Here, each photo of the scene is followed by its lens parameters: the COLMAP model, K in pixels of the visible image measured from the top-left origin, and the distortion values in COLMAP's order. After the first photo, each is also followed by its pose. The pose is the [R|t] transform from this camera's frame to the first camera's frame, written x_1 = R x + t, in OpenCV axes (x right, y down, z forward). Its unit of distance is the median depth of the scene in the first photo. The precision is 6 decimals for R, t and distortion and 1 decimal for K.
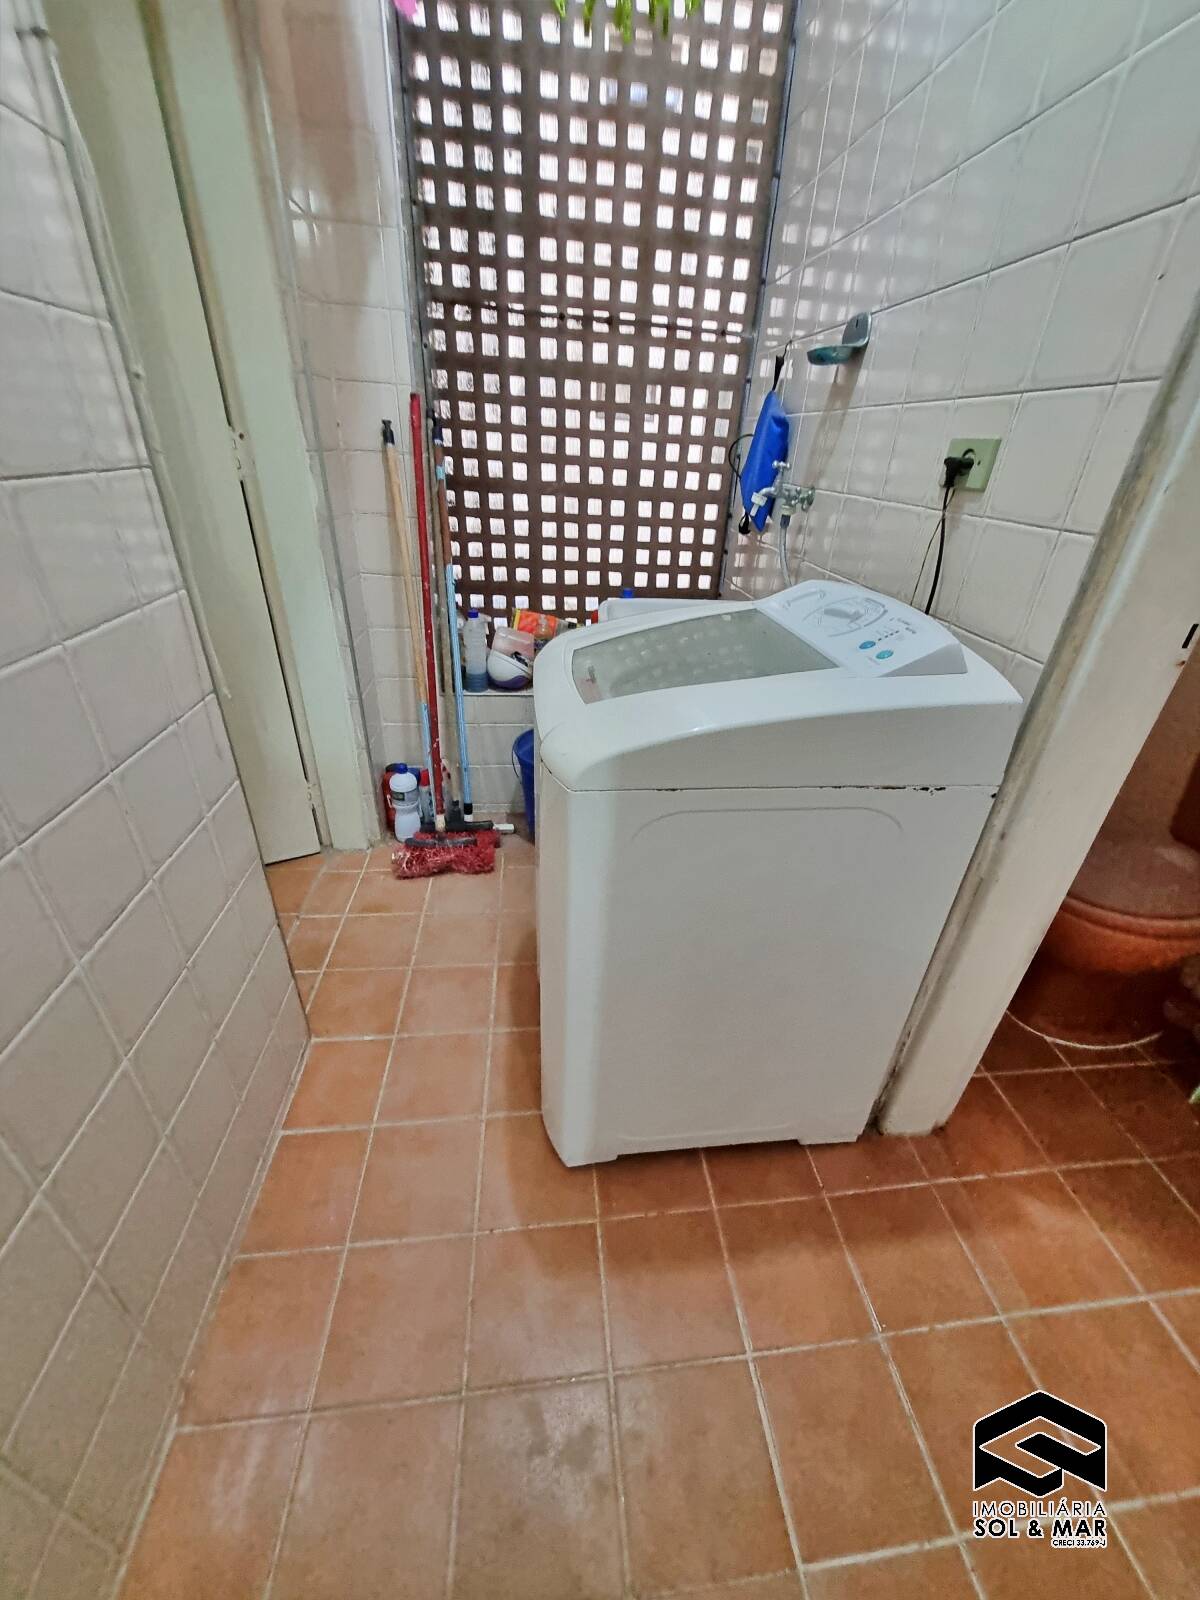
lens RADIAL K [[624.0, 0, 606.7], [0, 624.0, 802.5], [0, 0, 1]] dist [-0.001847, -0.000777]
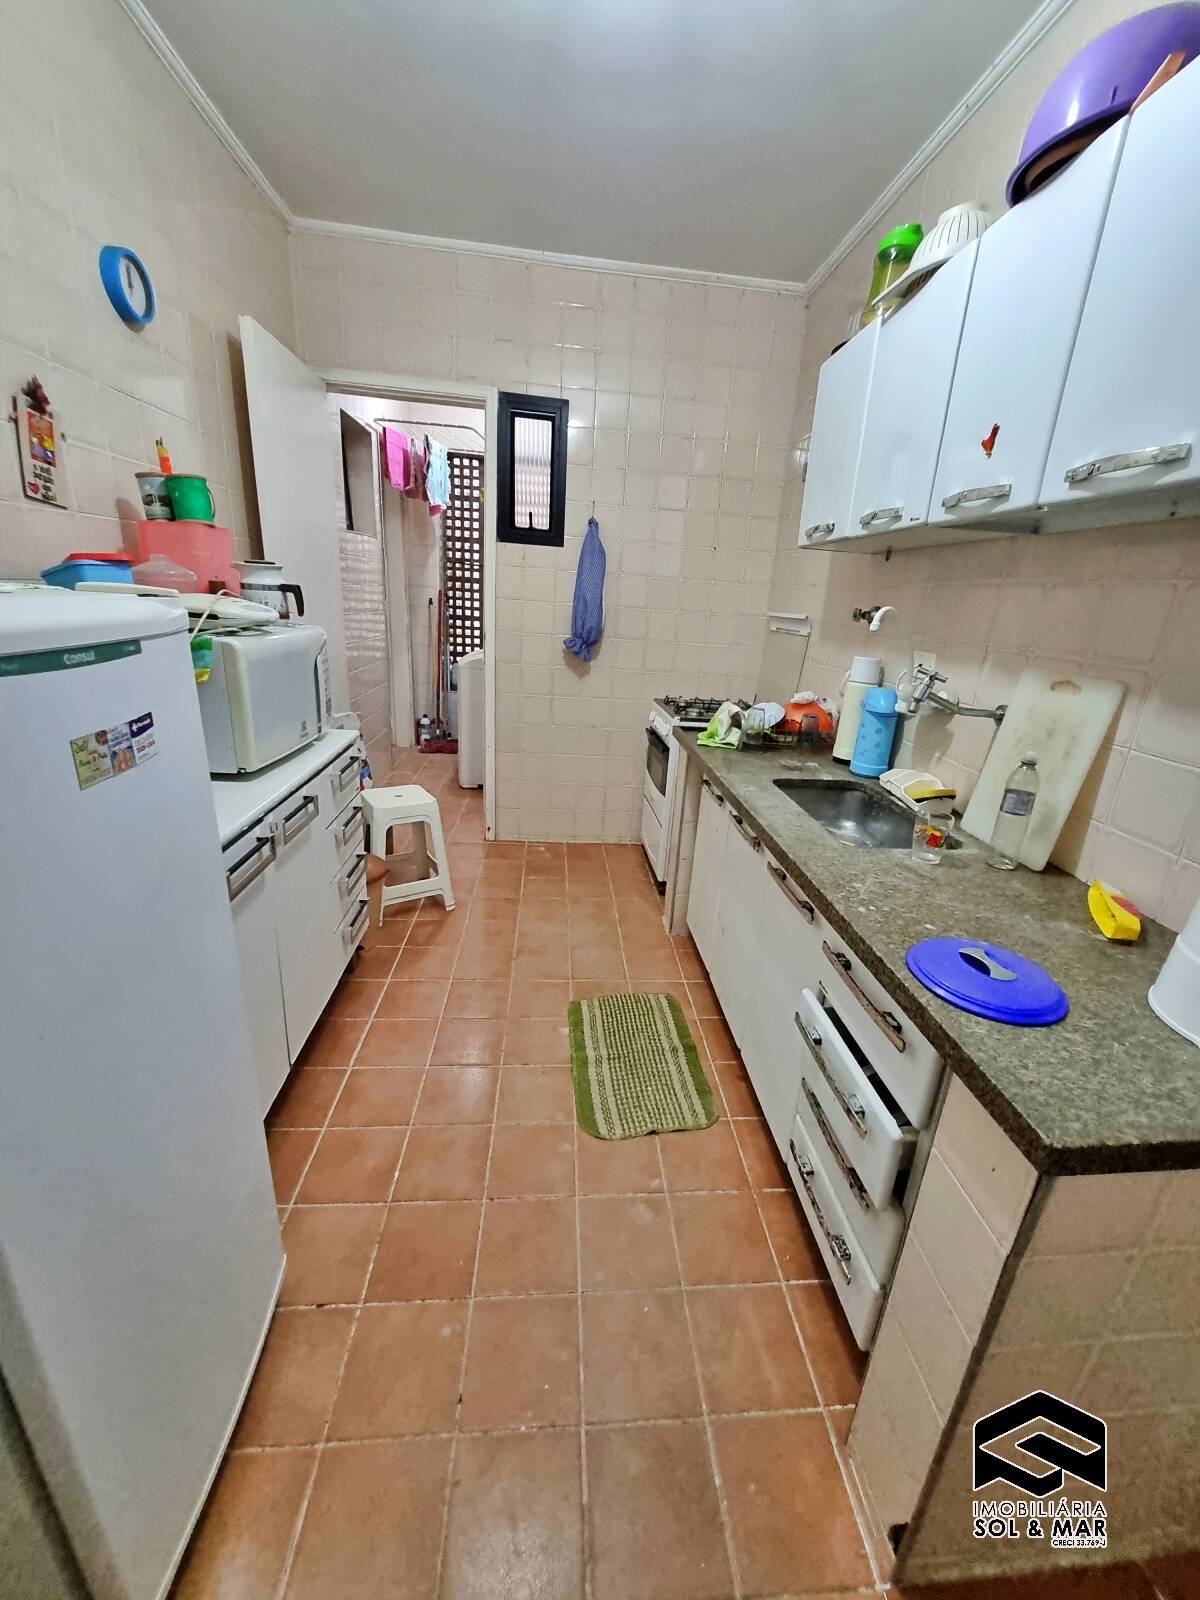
lens RADIAL K [[624.0, 0, 607.4], [0, 624.0, 795.1], [0, 0, 1]] dist [-0.001847, -0.000777]
pose [[0.999634, 0.020960, -0.017131, 0.533517], [-0.023968, 0.979465, -0.200186, 0.842079], [0.012583, 0.200523, 0.979608, -1.629877]]
